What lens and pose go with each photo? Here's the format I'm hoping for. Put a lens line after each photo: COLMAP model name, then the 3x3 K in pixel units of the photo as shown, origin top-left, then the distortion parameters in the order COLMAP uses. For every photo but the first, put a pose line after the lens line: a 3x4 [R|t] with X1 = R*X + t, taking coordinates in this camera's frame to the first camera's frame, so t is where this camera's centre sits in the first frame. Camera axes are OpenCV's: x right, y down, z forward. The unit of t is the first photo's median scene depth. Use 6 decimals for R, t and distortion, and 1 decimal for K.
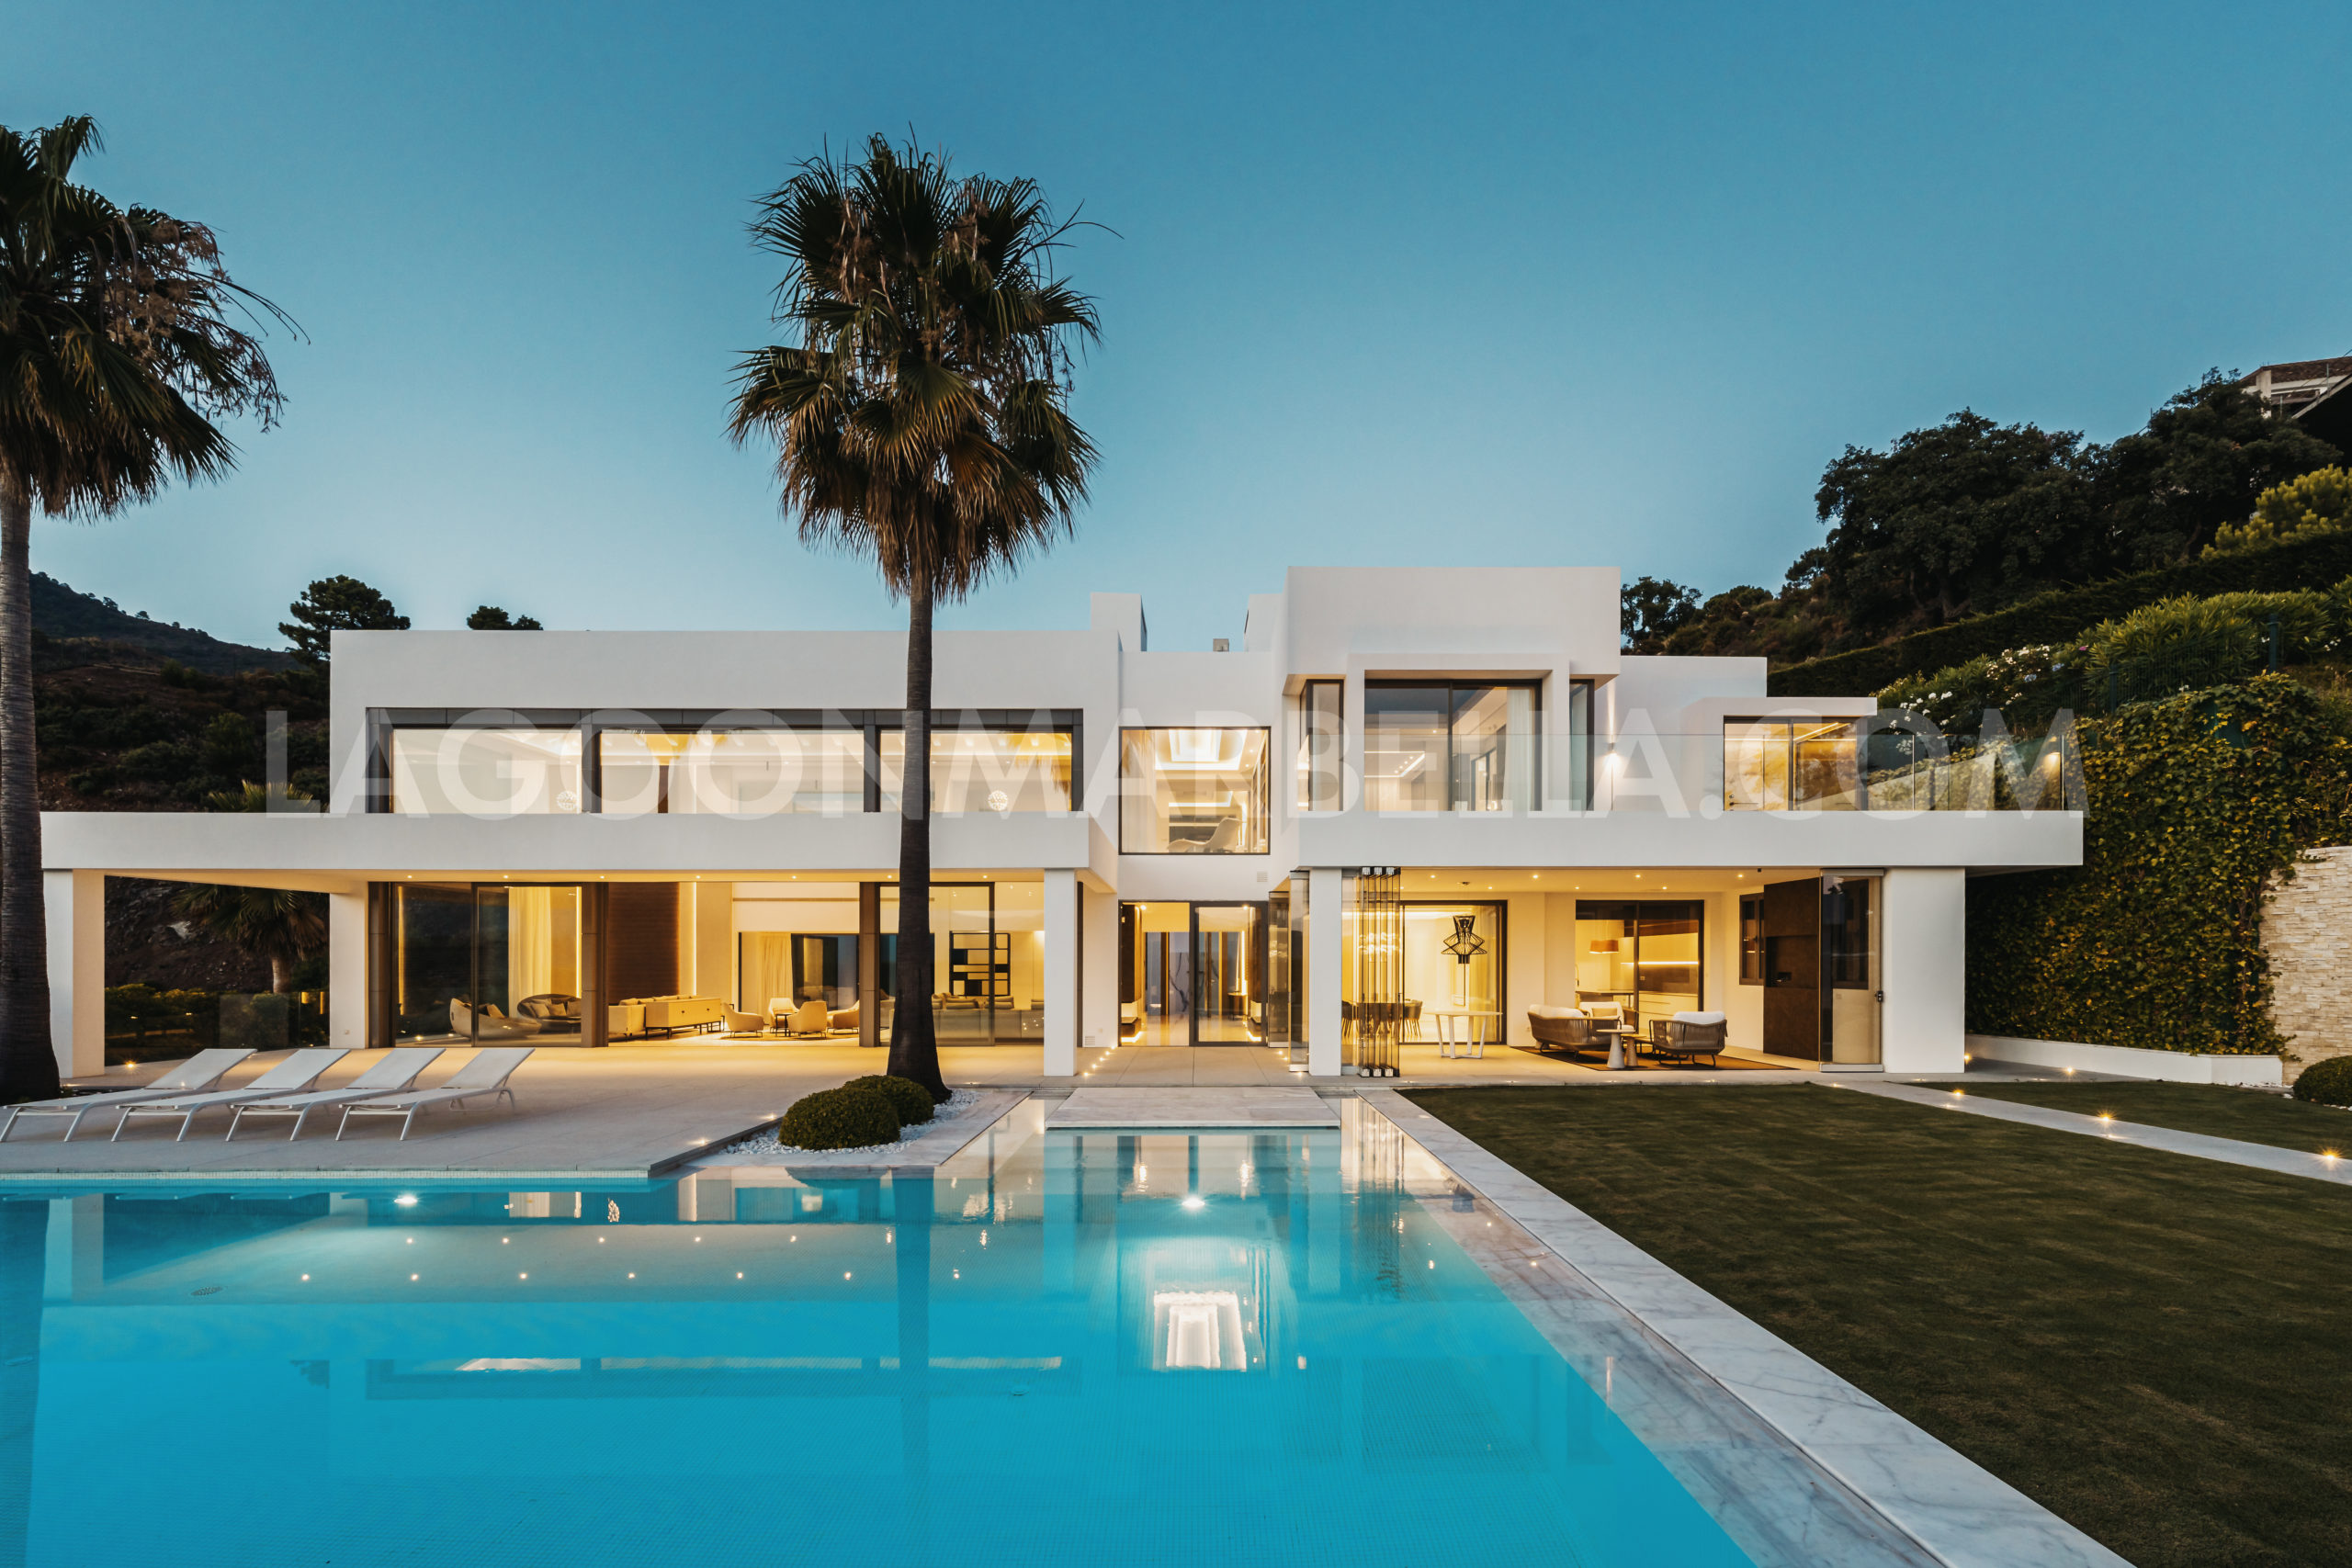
lens RADIAL K [[1031.2, 0, 1176.0], [0, 1031.2, 784.0], [0, 0, 1]] dist [-0.001305, -0.000326]
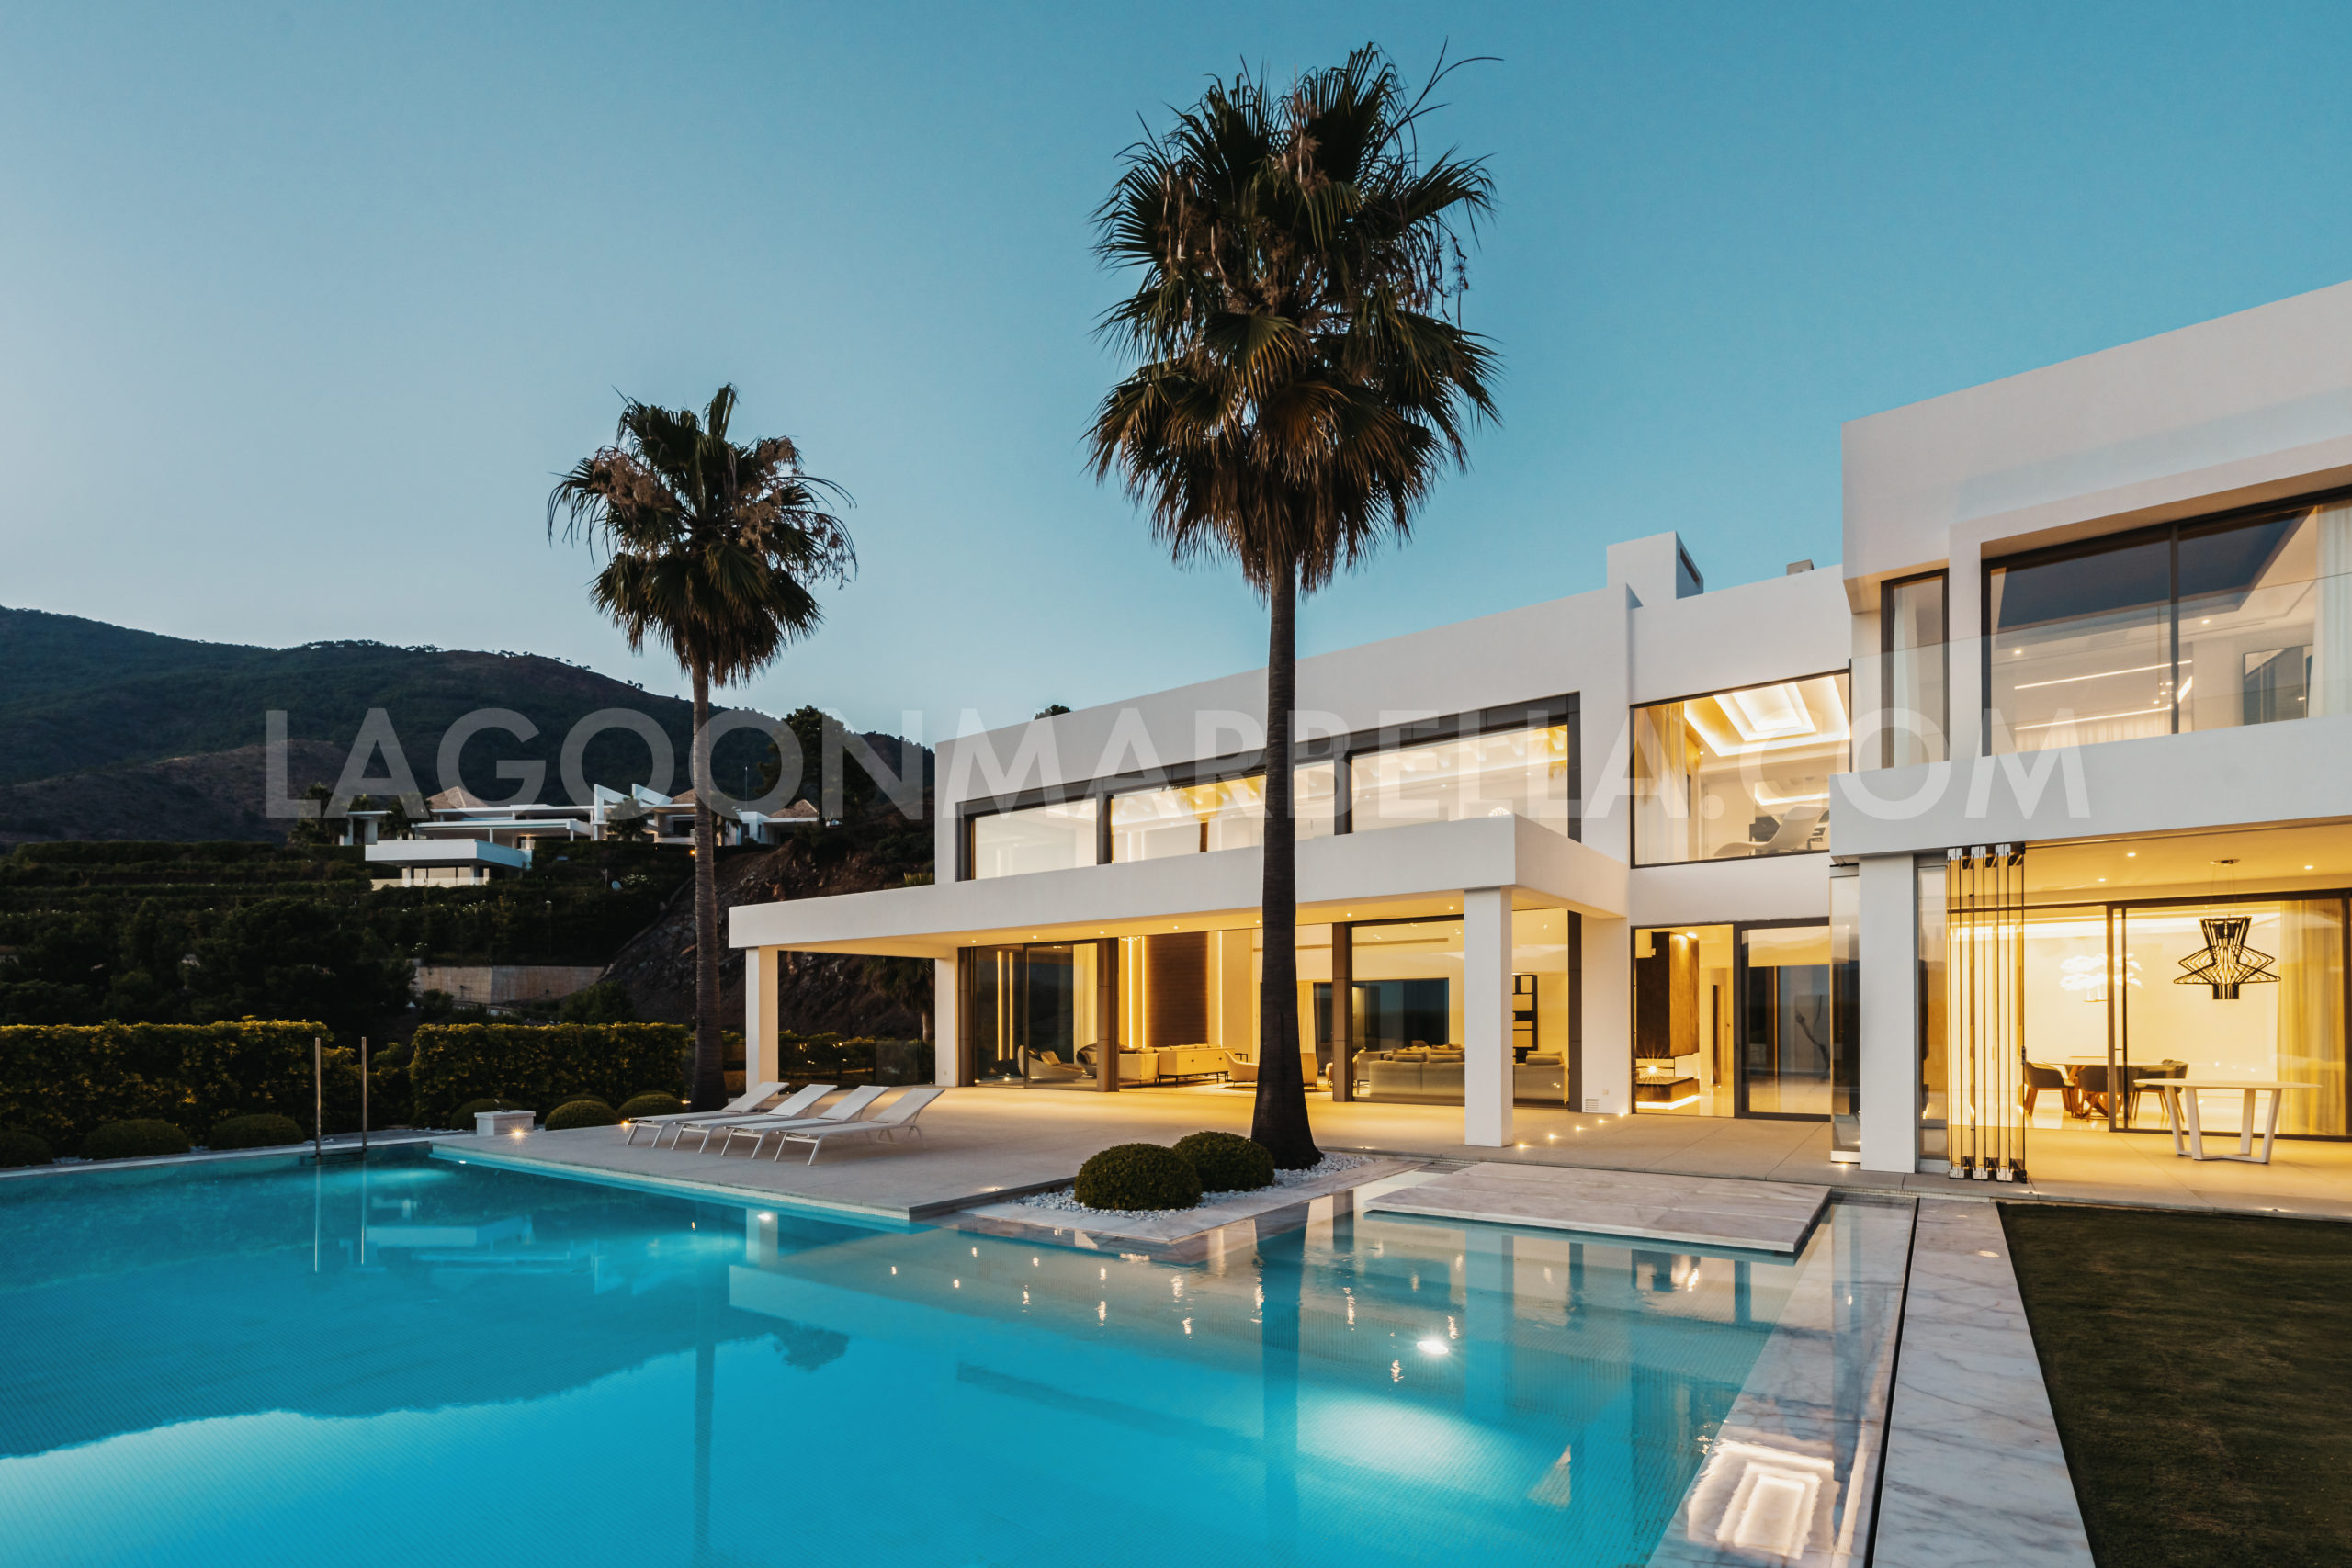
lens RADIAL K [[1073.4, 0, 1175.8], [0, 1073.4, 884.7], [0, 0, 1]] dist [-0.001046, 0.000020]
pose [[0.802840, -0.080577, -0.590724, 0.176397], [0.109627, 0.993882, 0.013424, 0.038854], [0.586028, -0.075536, 0.806762, 0.178187]]
